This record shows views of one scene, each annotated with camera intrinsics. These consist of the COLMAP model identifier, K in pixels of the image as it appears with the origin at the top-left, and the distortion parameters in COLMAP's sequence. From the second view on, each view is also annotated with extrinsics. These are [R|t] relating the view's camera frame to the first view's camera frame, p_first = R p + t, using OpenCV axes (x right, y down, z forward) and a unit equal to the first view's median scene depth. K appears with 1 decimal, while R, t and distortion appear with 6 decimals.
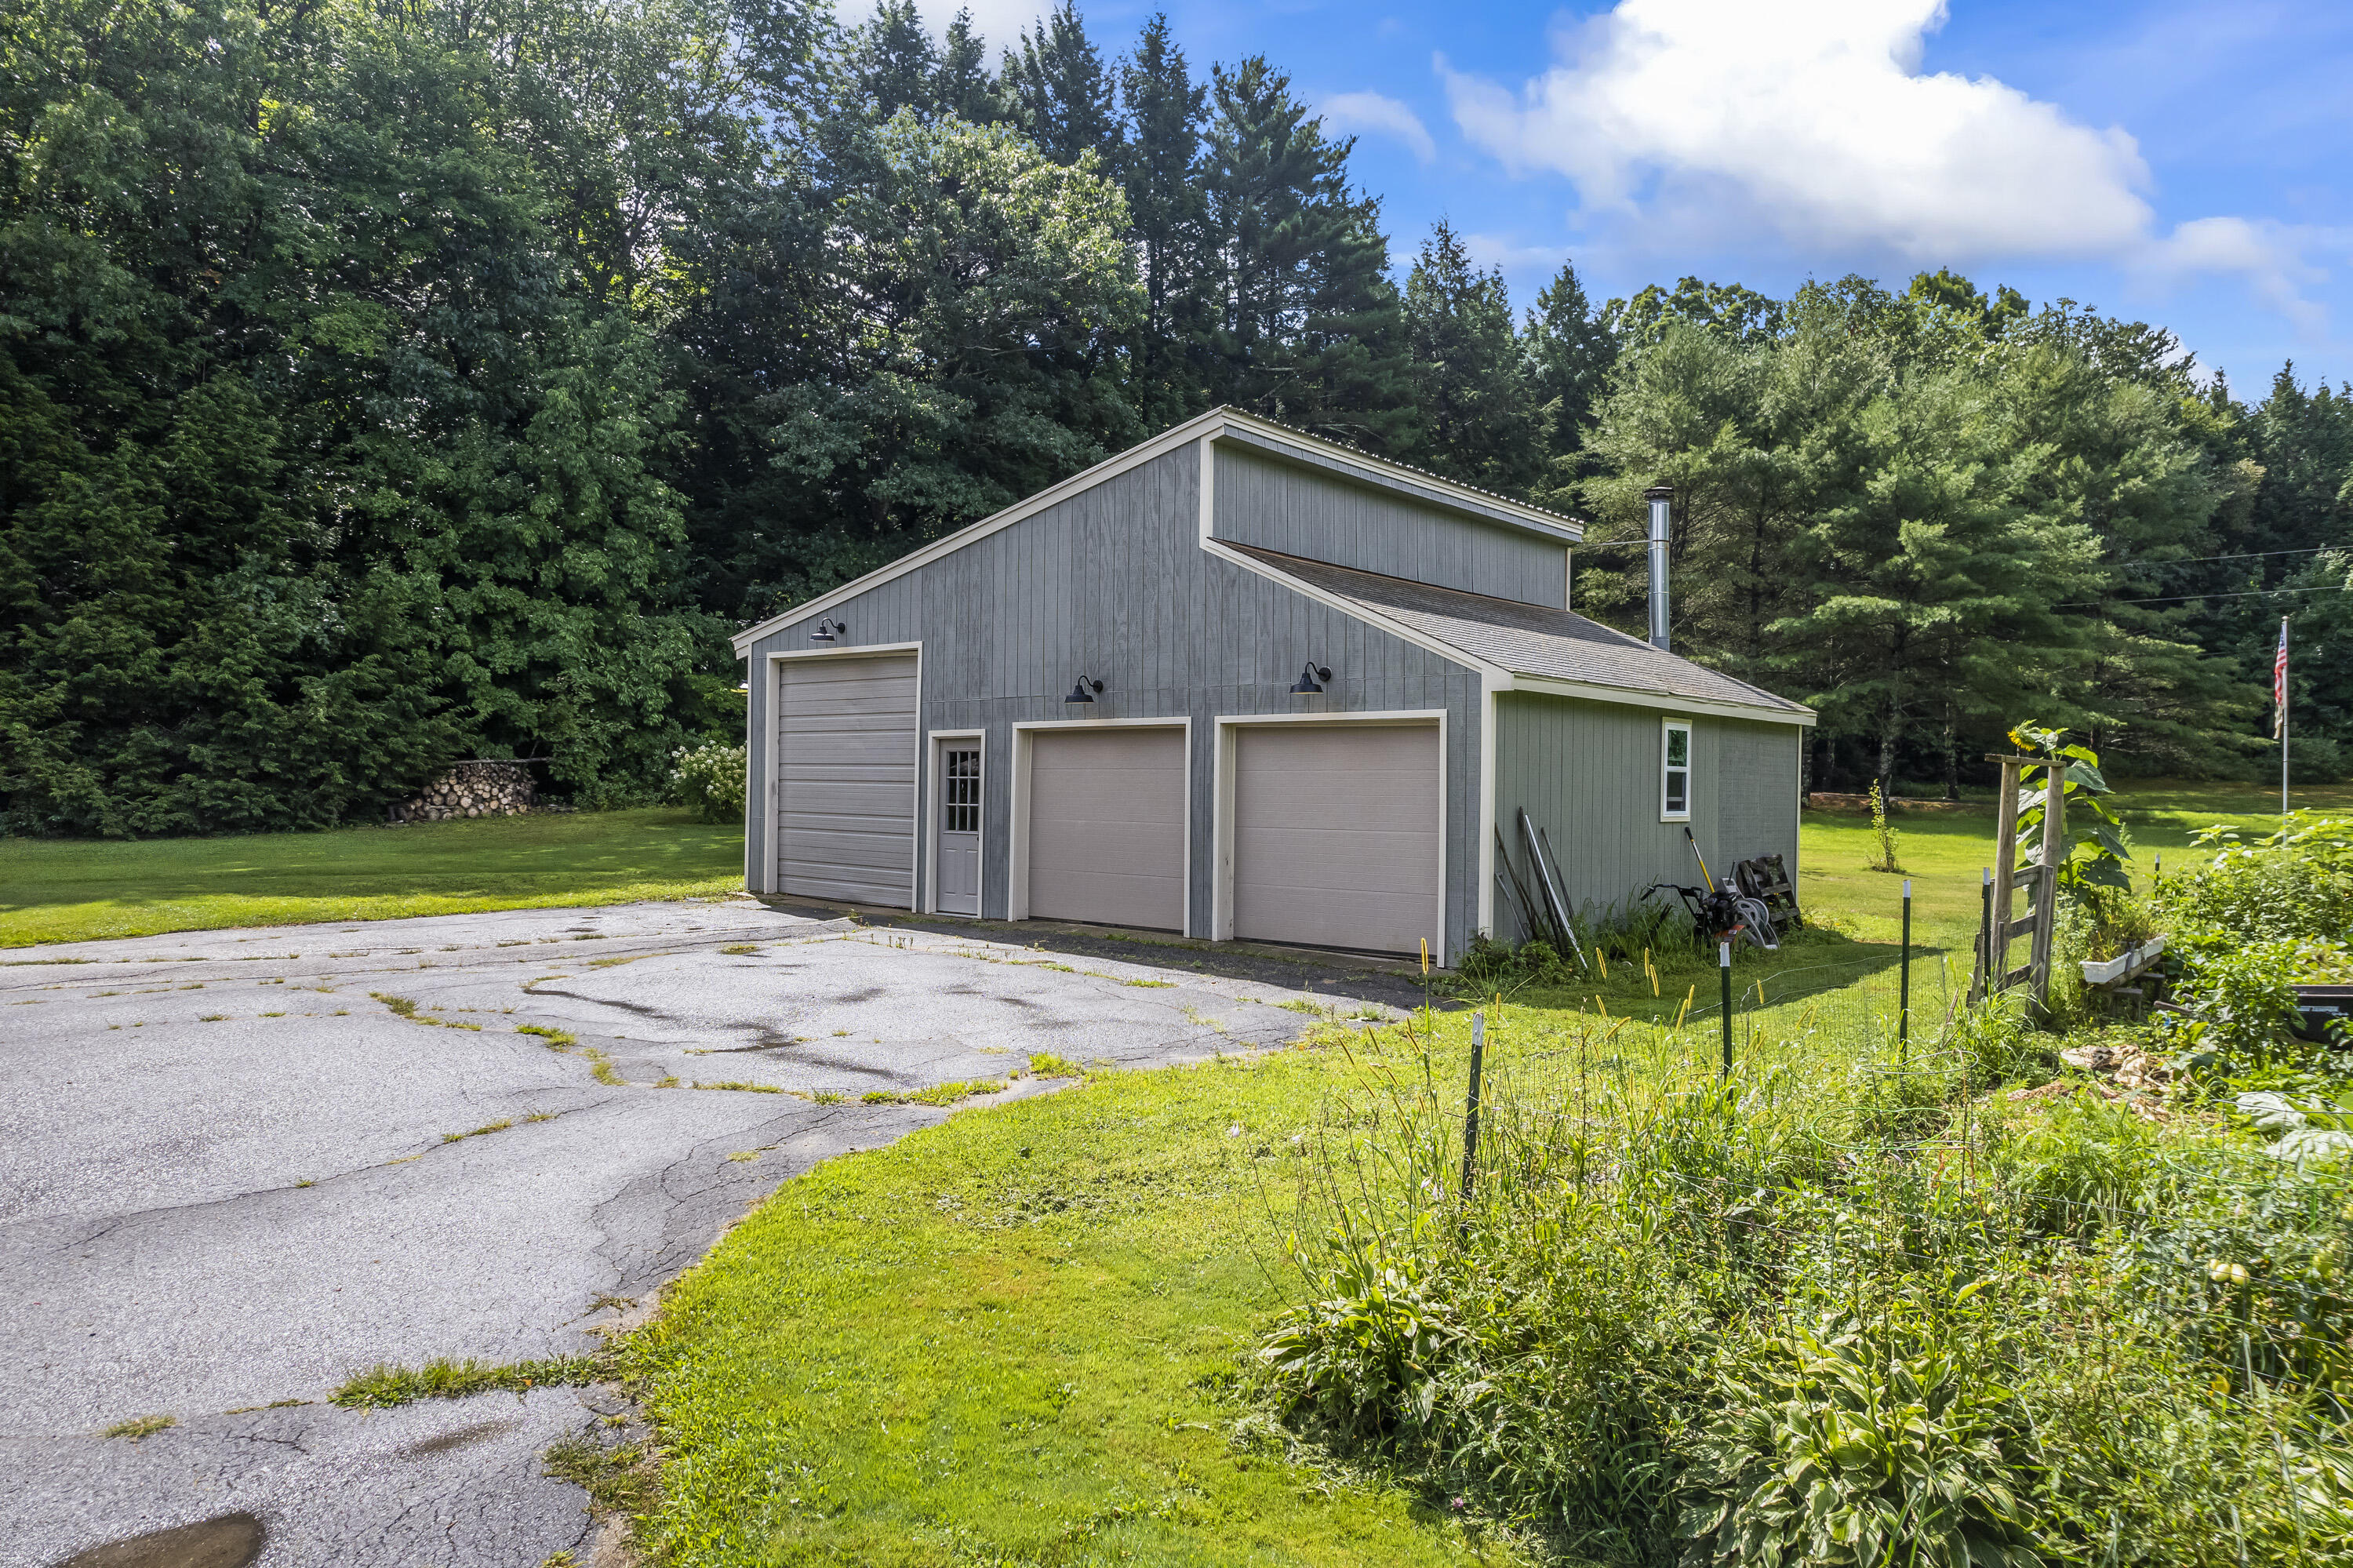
lens RADIAL K [[1471.8, 0, 1176.7], [0, 1471.8, 782.0], [0, 0, 1]] dist [-0.028274, 0.002644]
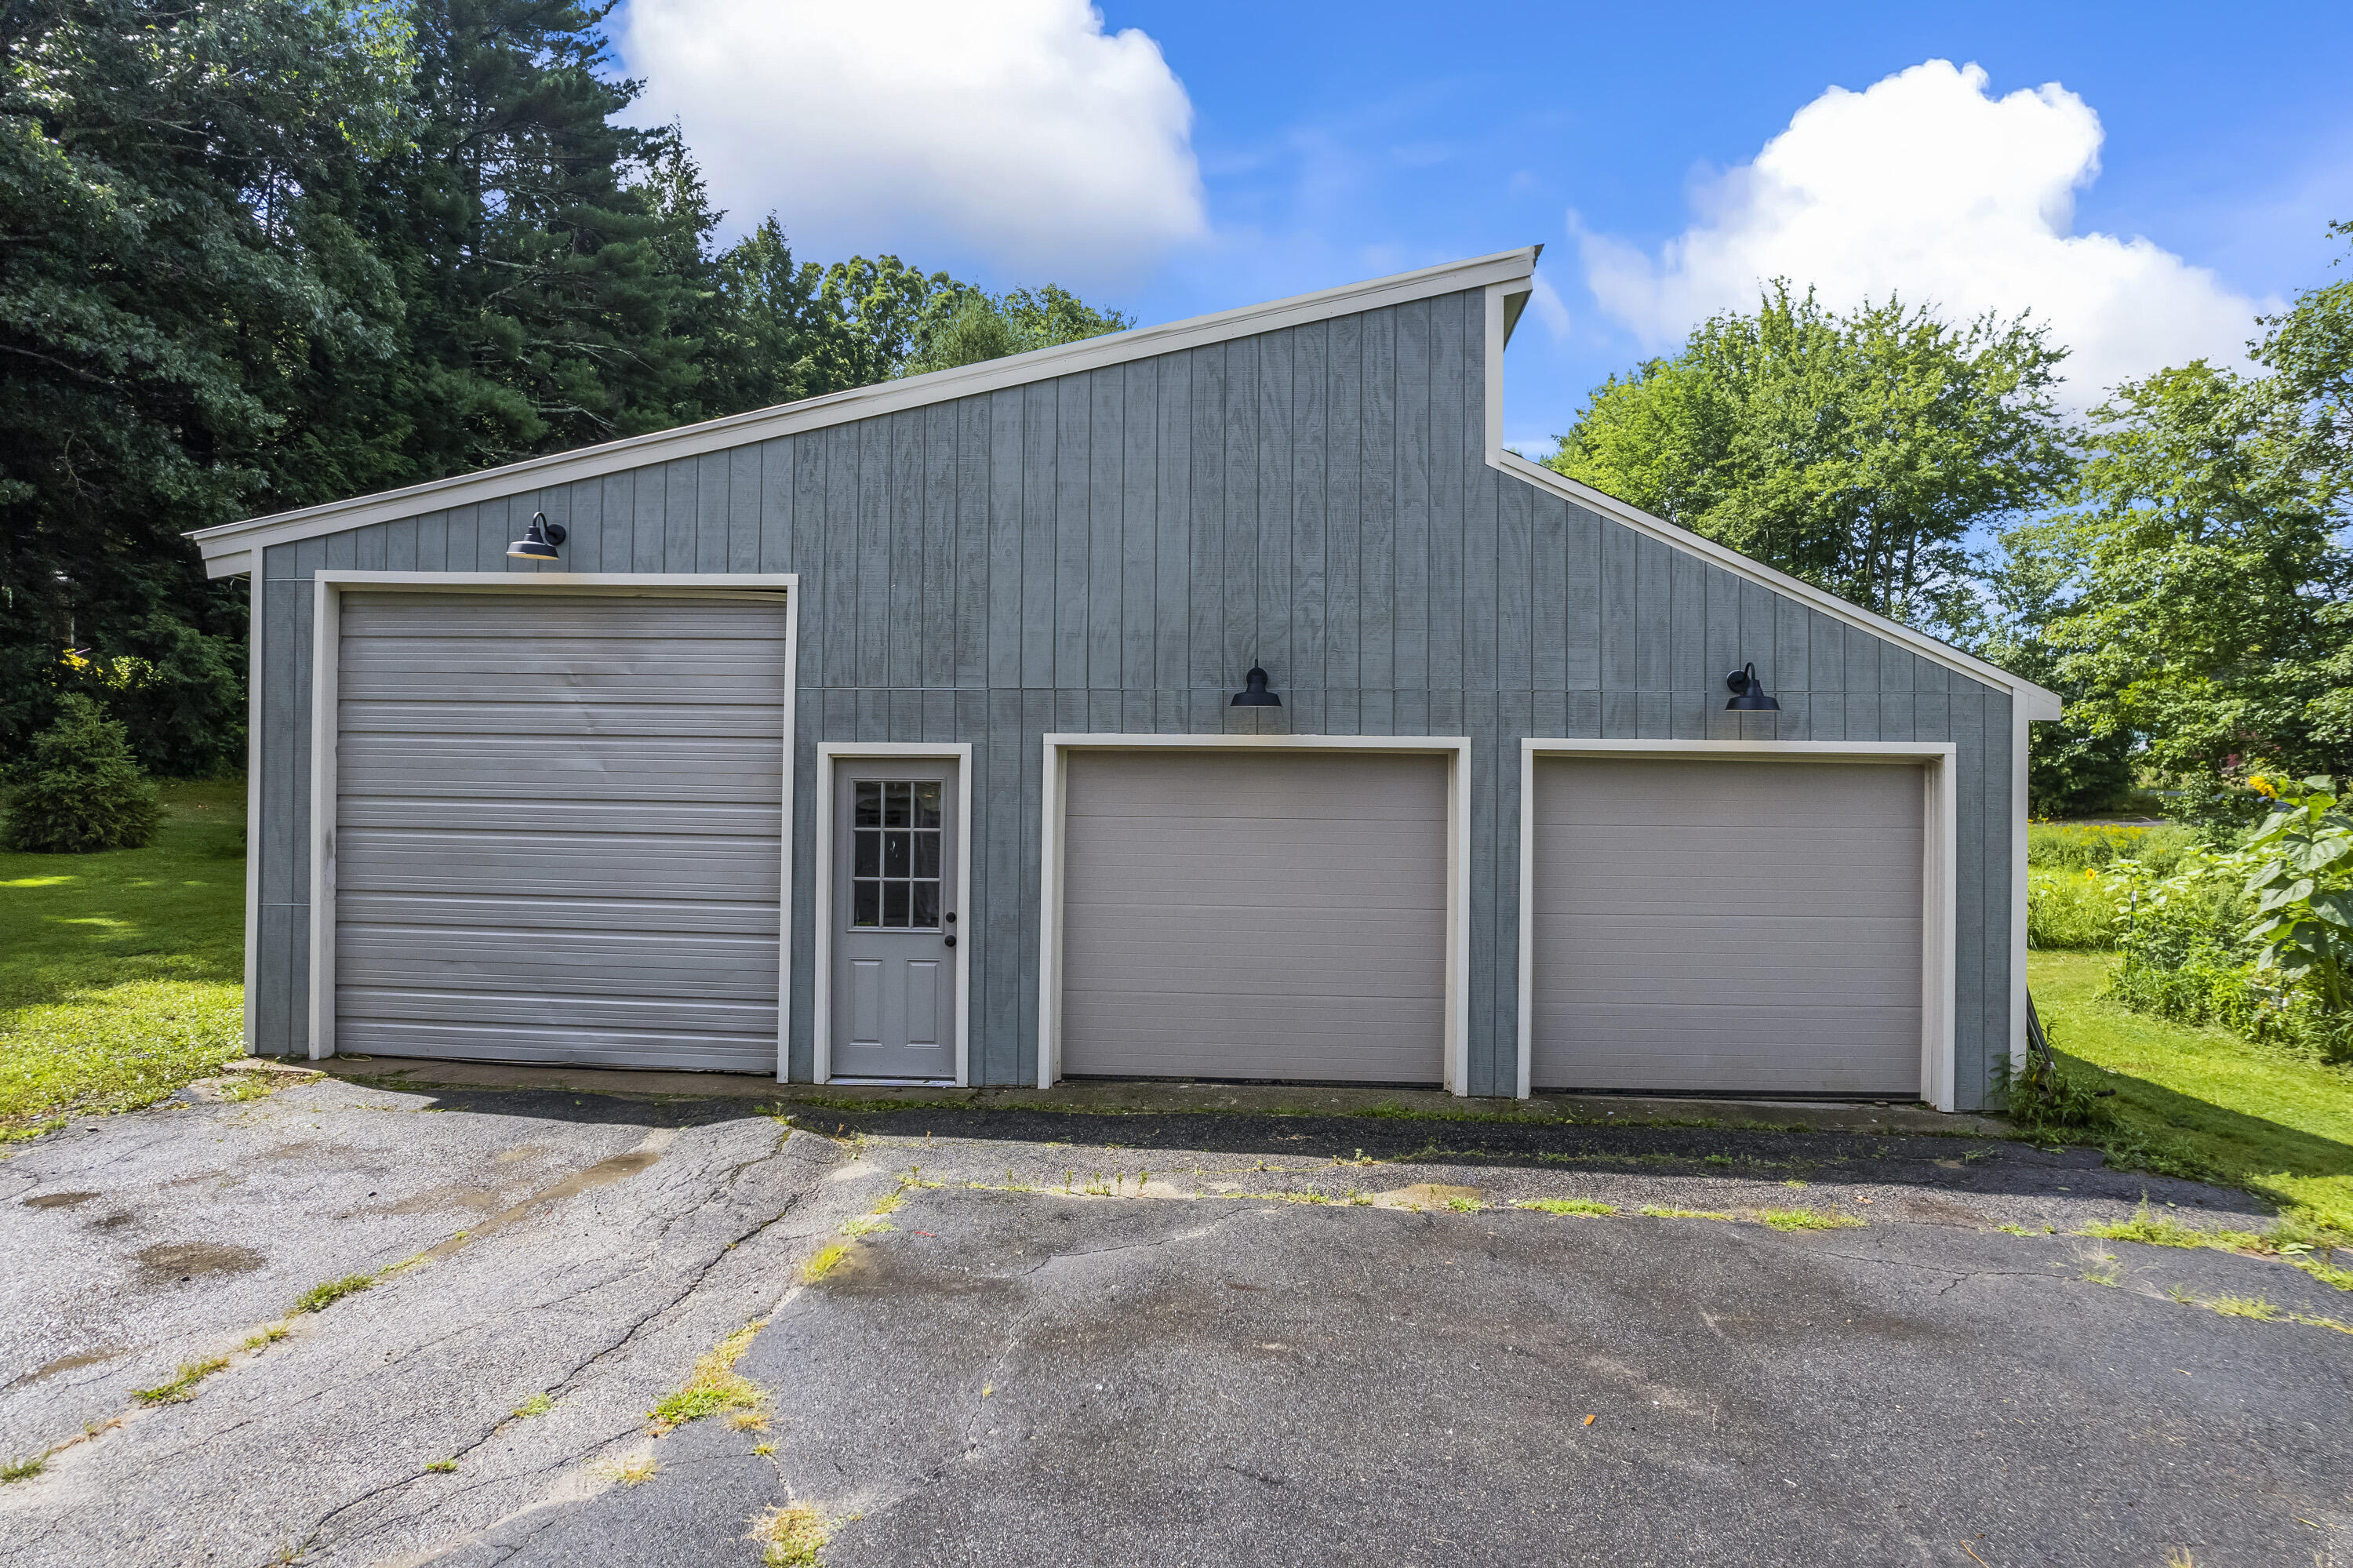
lens RADIAL K [[1471.8, 0, 1176.3], [0, 1471.8, 783.5], [0, 0, 1]] dist [-0.028274, 0.002644]
pose [[0.797036, -0.002061, 0.603928, -0.393512], [-0.004566, 0.999945, 0.009438, -0.025873], [-0.603914, -0.010280, 0.796983, 0.499880]]
